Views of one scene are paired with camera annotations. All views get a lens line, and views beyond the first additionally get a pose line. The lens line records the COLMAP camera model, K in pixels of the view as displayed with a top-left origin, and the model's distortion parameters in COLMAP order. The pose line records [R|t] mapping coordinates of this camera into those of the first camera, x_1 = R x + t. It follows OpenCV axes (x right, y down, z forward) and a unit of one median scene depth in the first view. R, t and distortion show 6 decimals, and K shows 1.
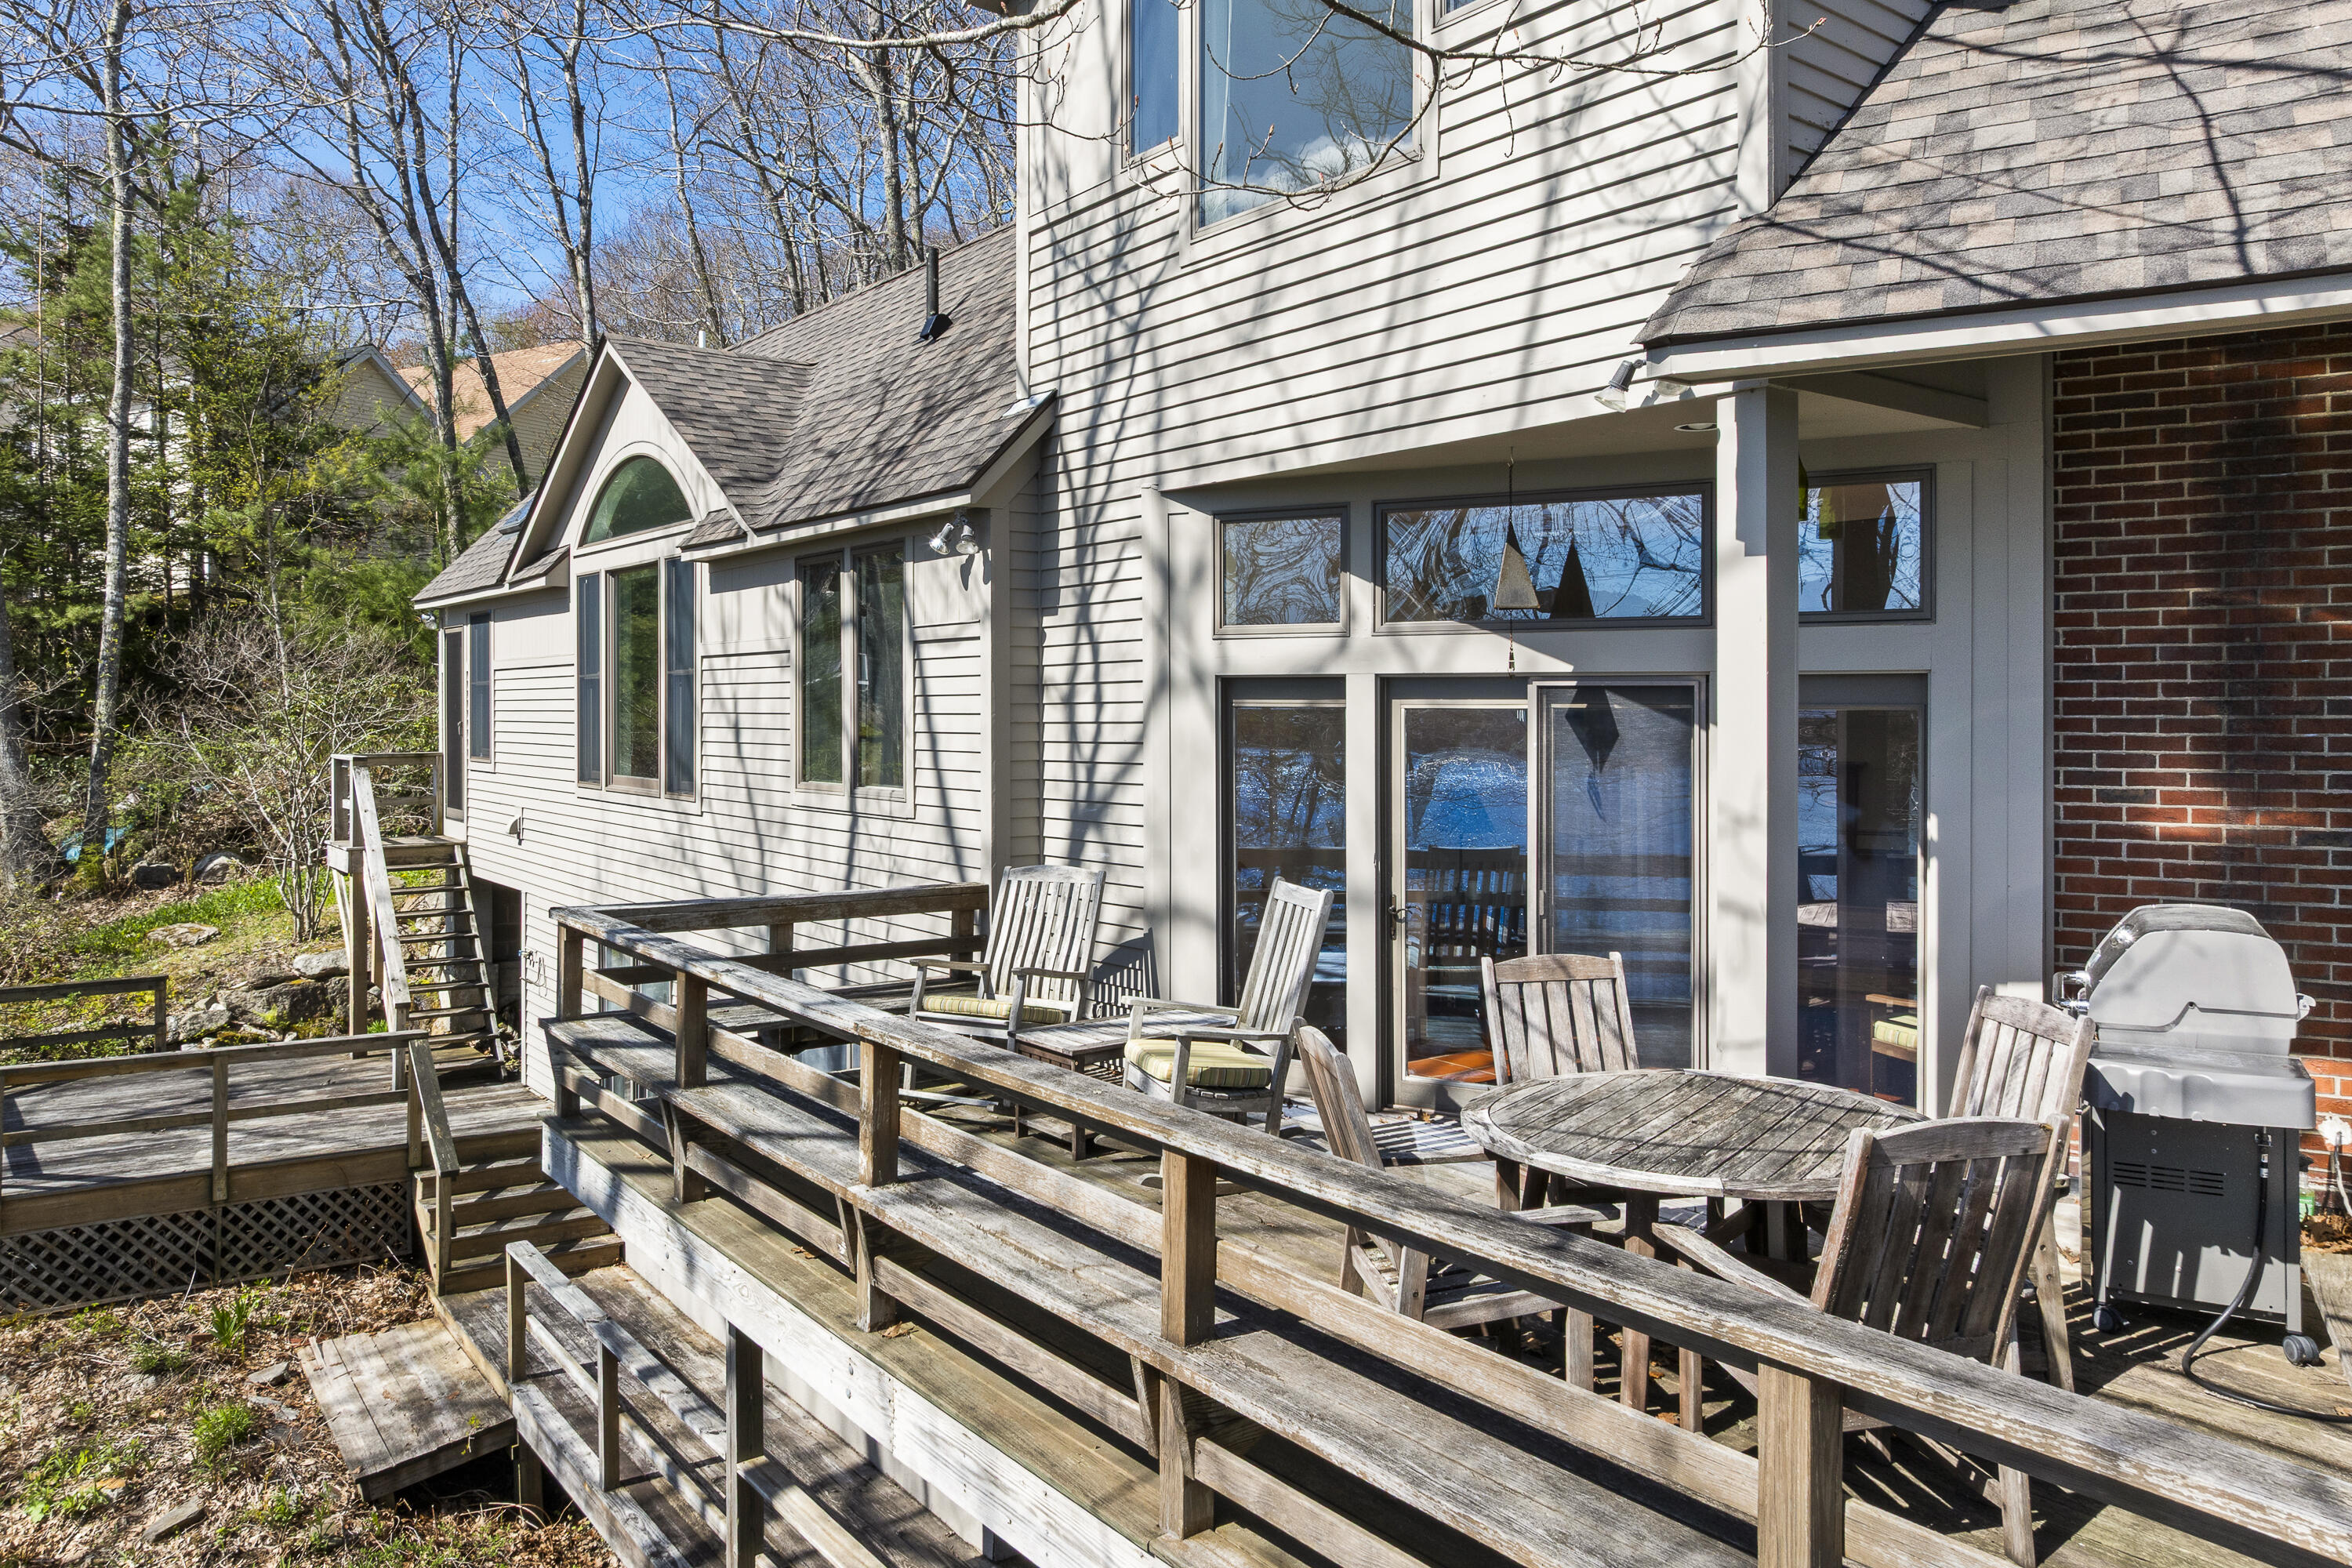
lens RADIAL K [[1654.3, 0, 1174.8], [0, 1654.3, 736.4], [0, 0, 1]] dist [-0.001429, -0.003414]
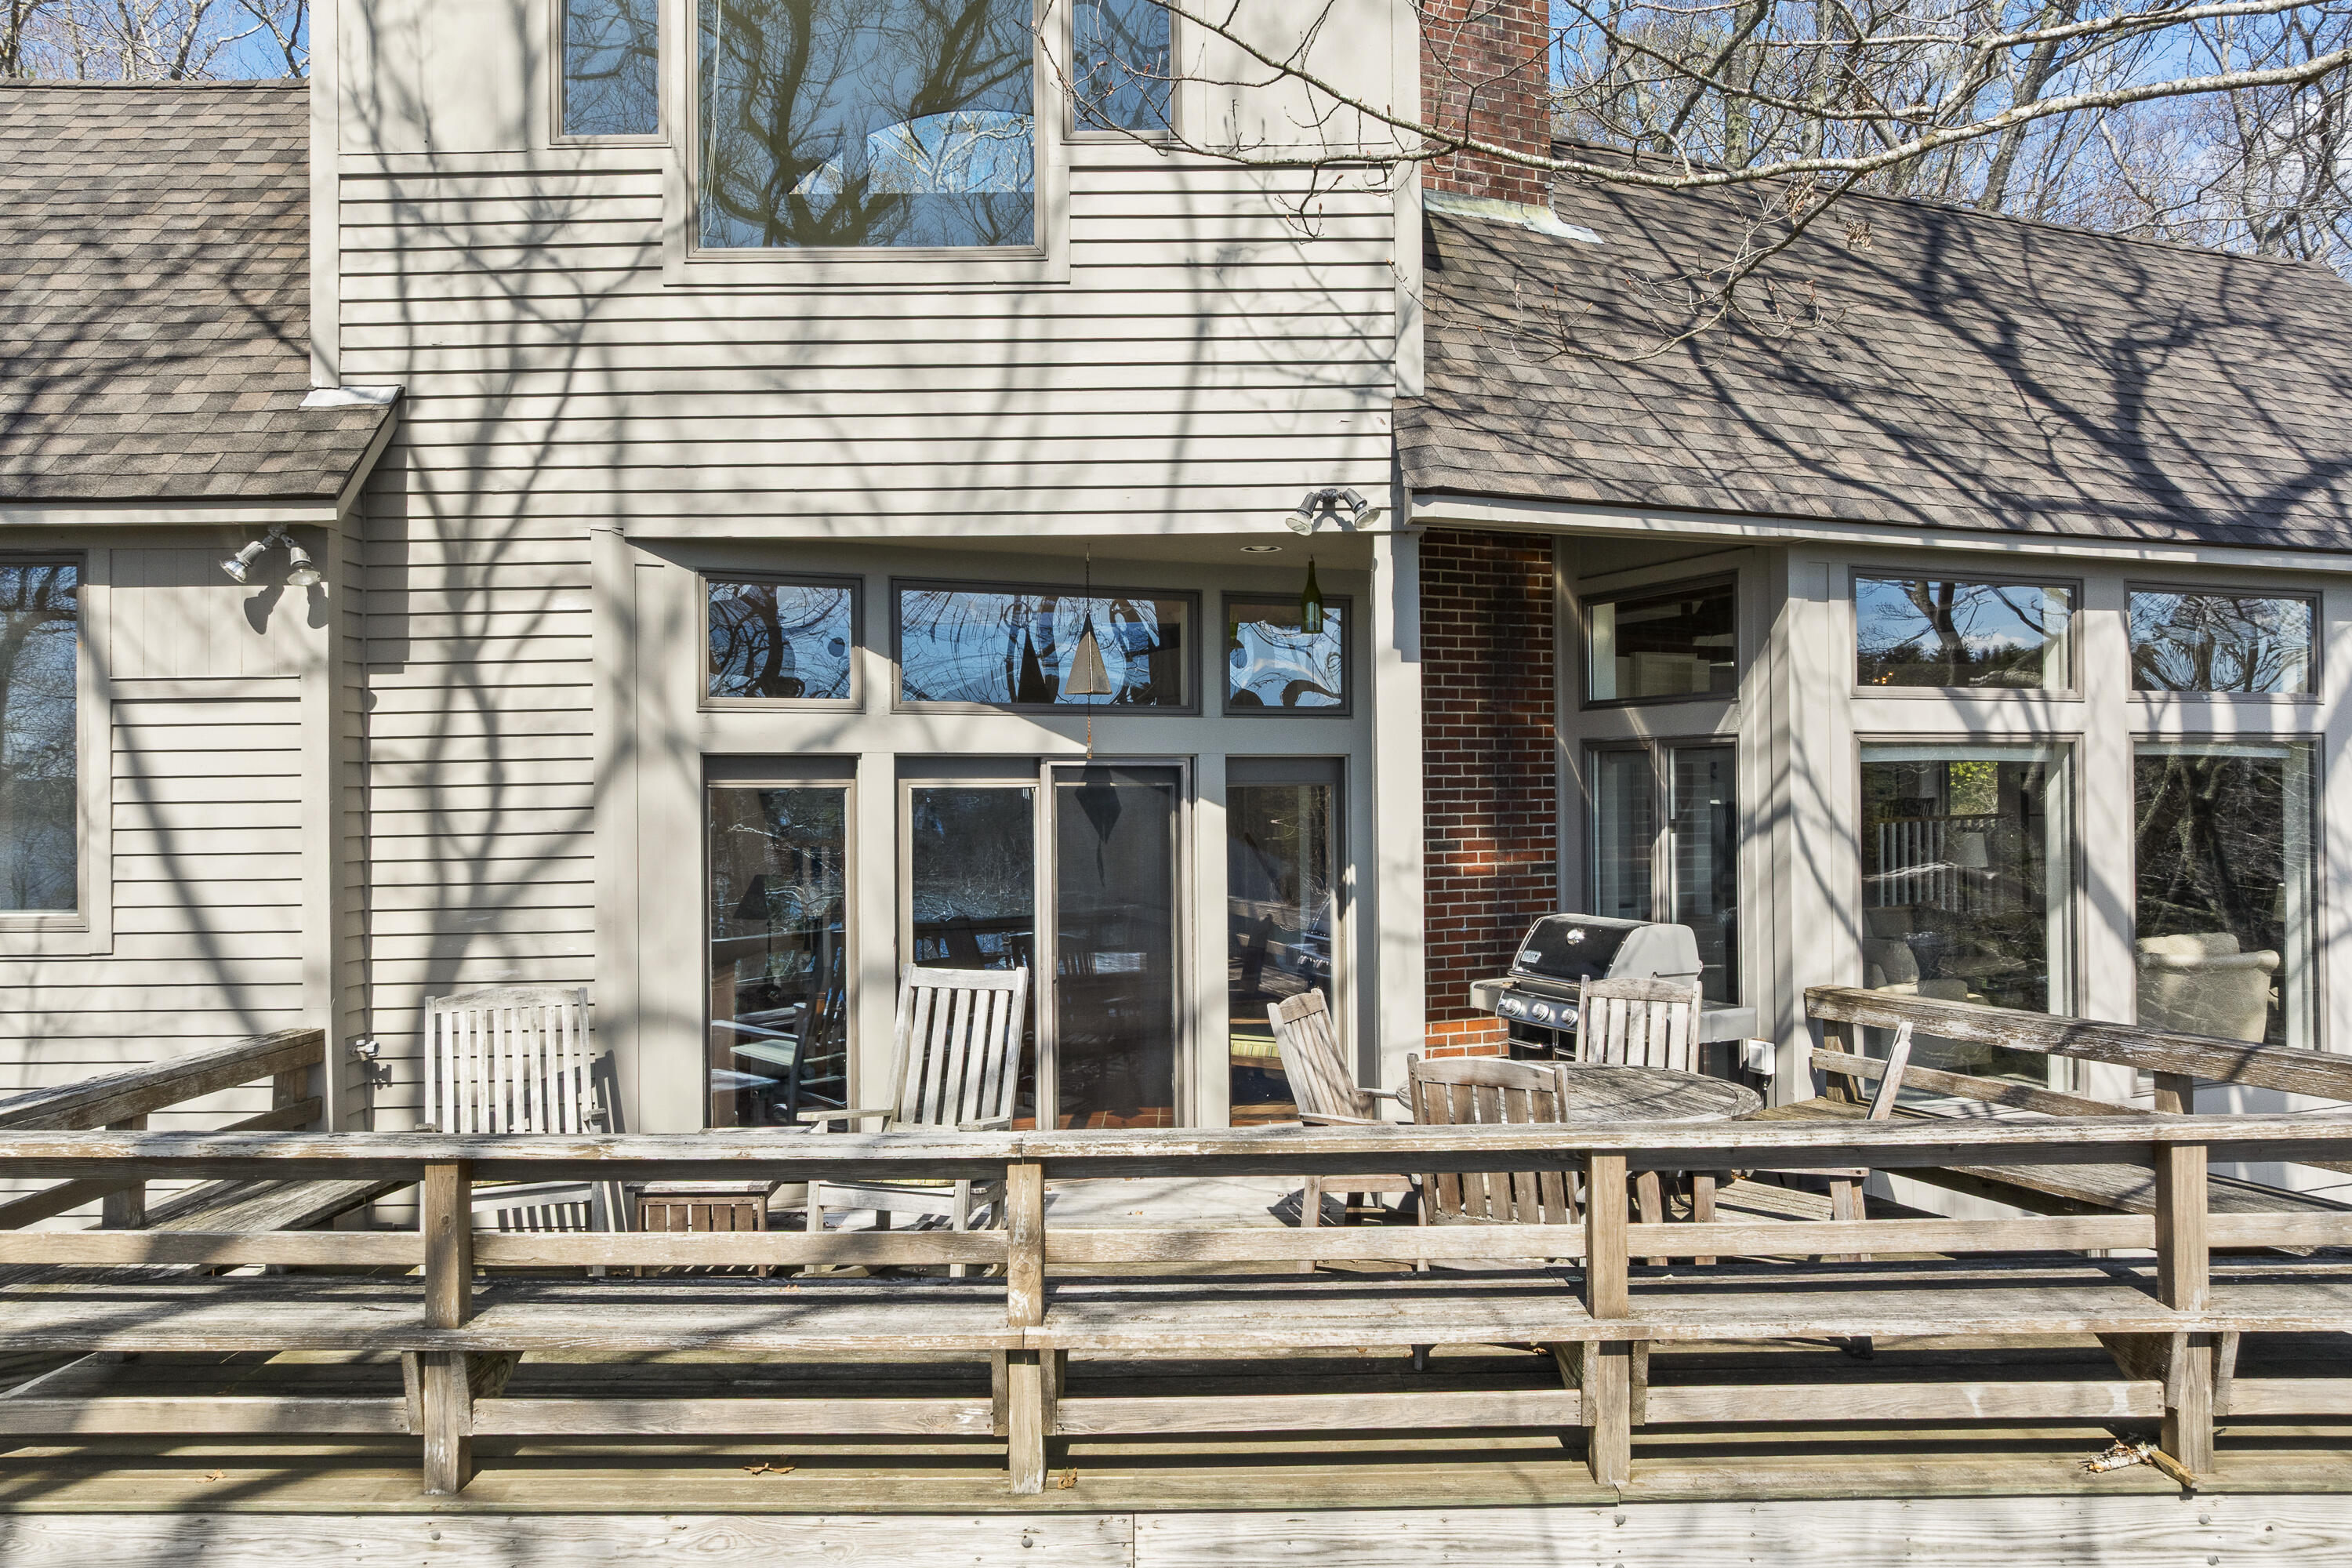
lens RADIAL K [[1702.9, 0, 1176.0], [0, 1702.9, 784.0], [0, 0, 1]] dist [0.007146, -0.002658]
pose [[0.595186, -0.002640, 0.803584, -0.583263], [0.024190, 0.999600, -0.014633, -0.000475], [-0.803224, 0.028149, 0.595011, 0.264968]]
